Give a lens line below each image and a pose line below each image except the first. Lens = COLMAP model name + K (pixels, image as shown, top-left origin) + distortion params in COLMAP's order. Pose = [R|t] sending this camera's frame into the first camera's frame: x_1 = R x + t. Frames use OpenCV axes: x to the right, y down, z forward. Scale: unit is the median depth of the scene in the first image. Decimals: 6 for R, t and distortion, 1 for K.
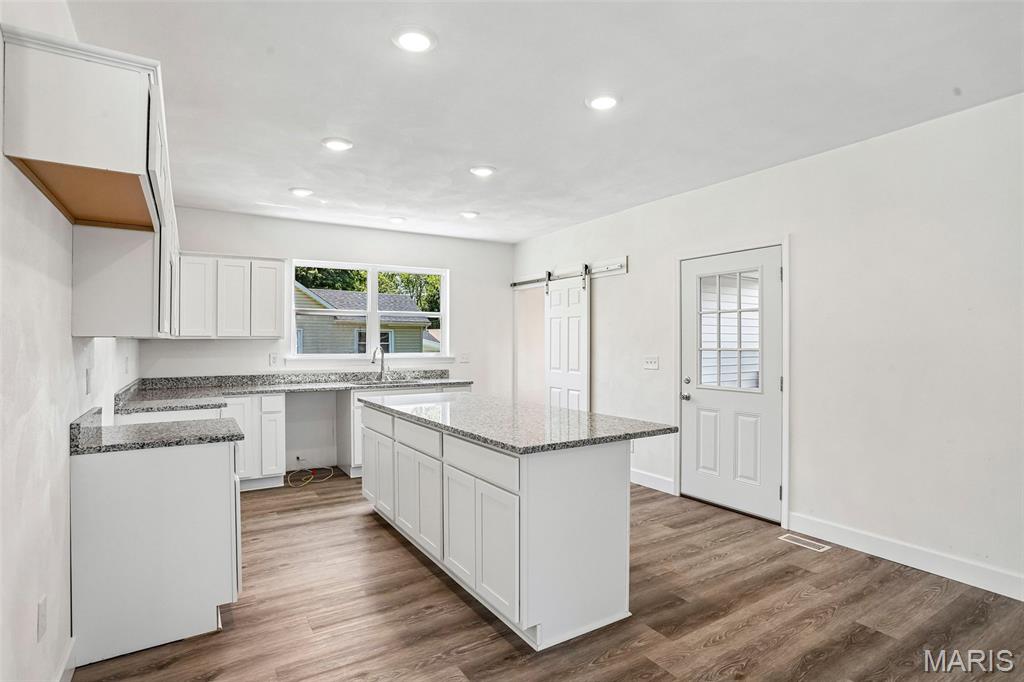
lens RADIAL K [[516.1, 0, 506.6], [0, 516.1, 340.3], [0, 0, 1]] dist [-0.074993, 0.035738]
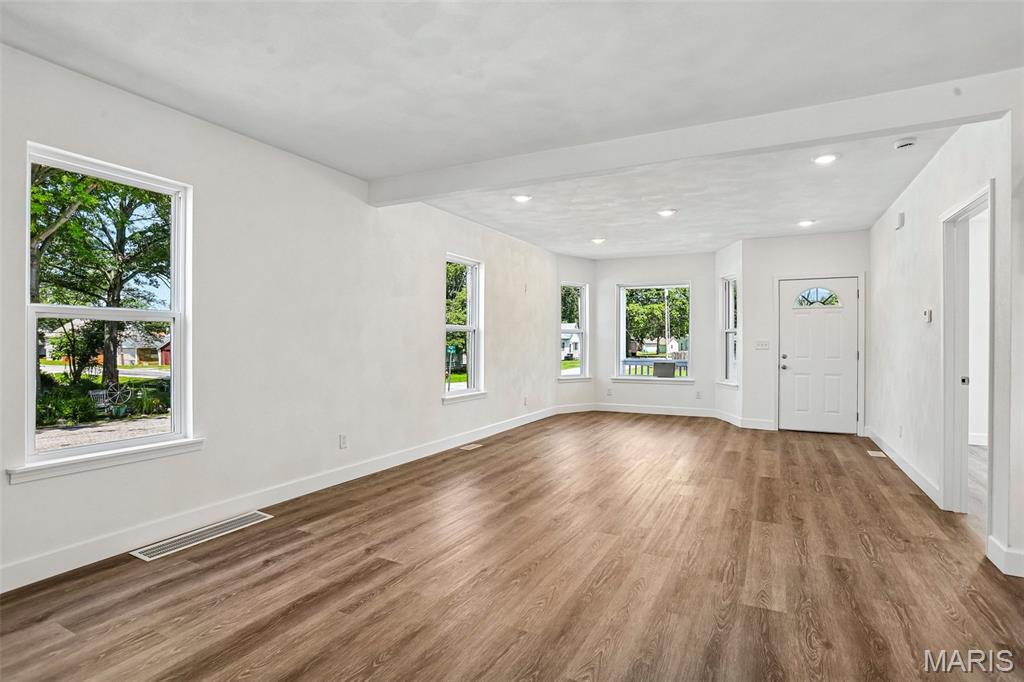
lens RADIAL K [[516.1, 0, 506.6], [0, 516.1, 340.3], [0, 0, 1]] dist [-0.074993, 0.035738]
pose [[0.868555, -0.001207, 0.495591, -1.157753], [-0.003103, 0.999964, 0.007874, 0.018031], [-0.495583, -0.008377, 0.868520, 0.062685]]
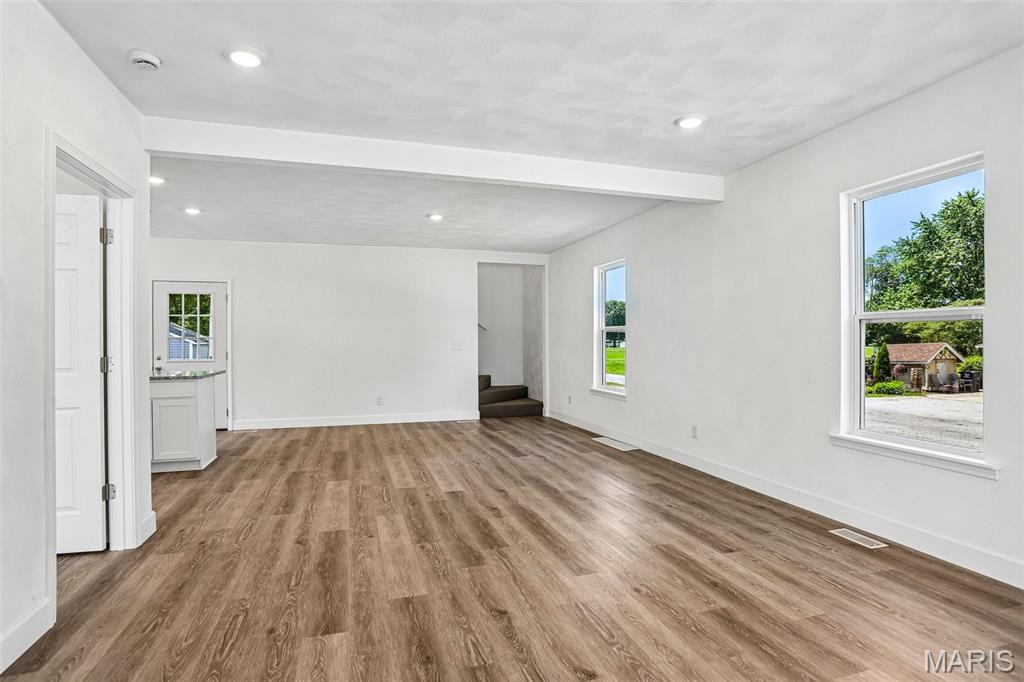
lens RADIAL K [[516.1, 0, 506.6], [0, 516.1, 340.3], [0, 0, 1]] dist [-0.074993, 0.035738]
pose [[-0.270036, -0.006442, -0.962829, 0.209950], [0.009930, 0.999906, -0.009475, 0.030381], [0.962799, -0.012120, -0.269947, 0.972589]]
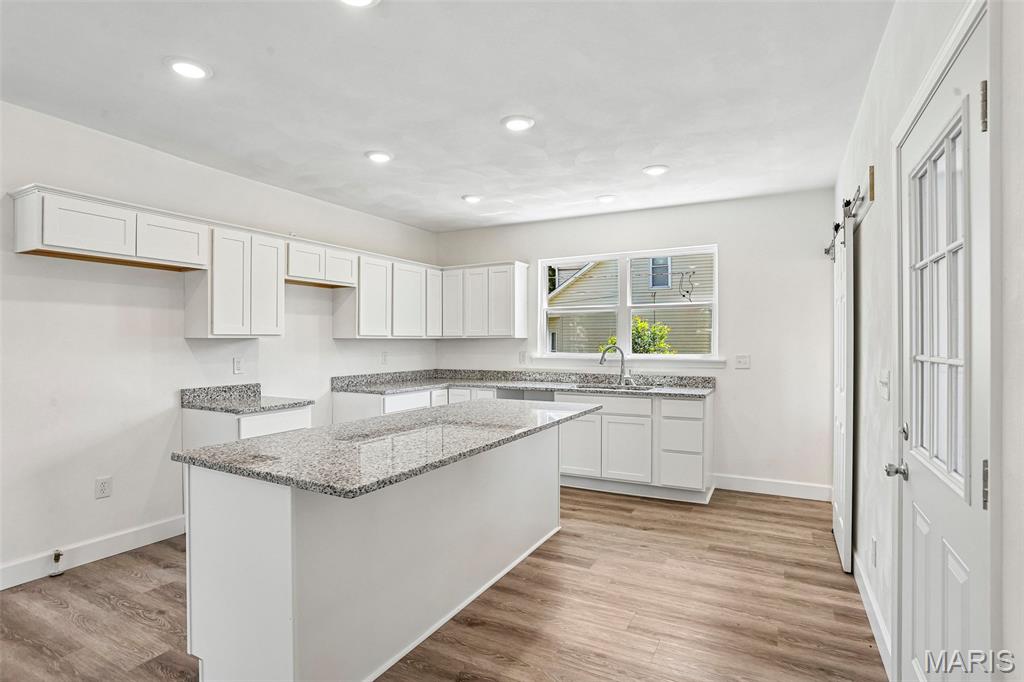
lens RADIAL K [[516.1, 0, 506.6], [0, 516.1, 340.3], [0, 0, 1]] dist [-0.074993, 0.035738]
pose [[0.495365, -0.001817, -0.868683, 0.536386], [0.004417, 0.999990, 0.000427, 0.001894], [0.868673, -0.004048, 0.495369, 0.509997]]
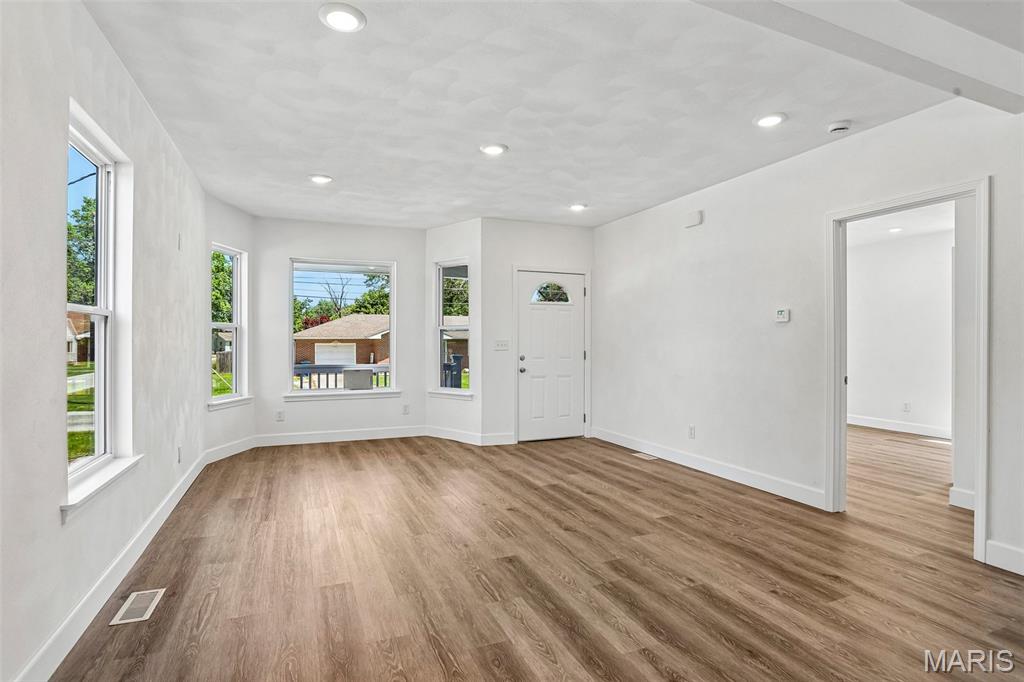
lens RADIAL K [[516.1, 0, 506.6], [0, 516.1, 340.3], [0, 0, 1]] dist [-0.074993, 0.035738]
pose [[0.175610, -0.005144, 0.984446, -1.022283], [-0.007270, 0.999952, 0.006522, 0.020778], [-0.984433, -0.008302, 0.175565, 0.786756]]
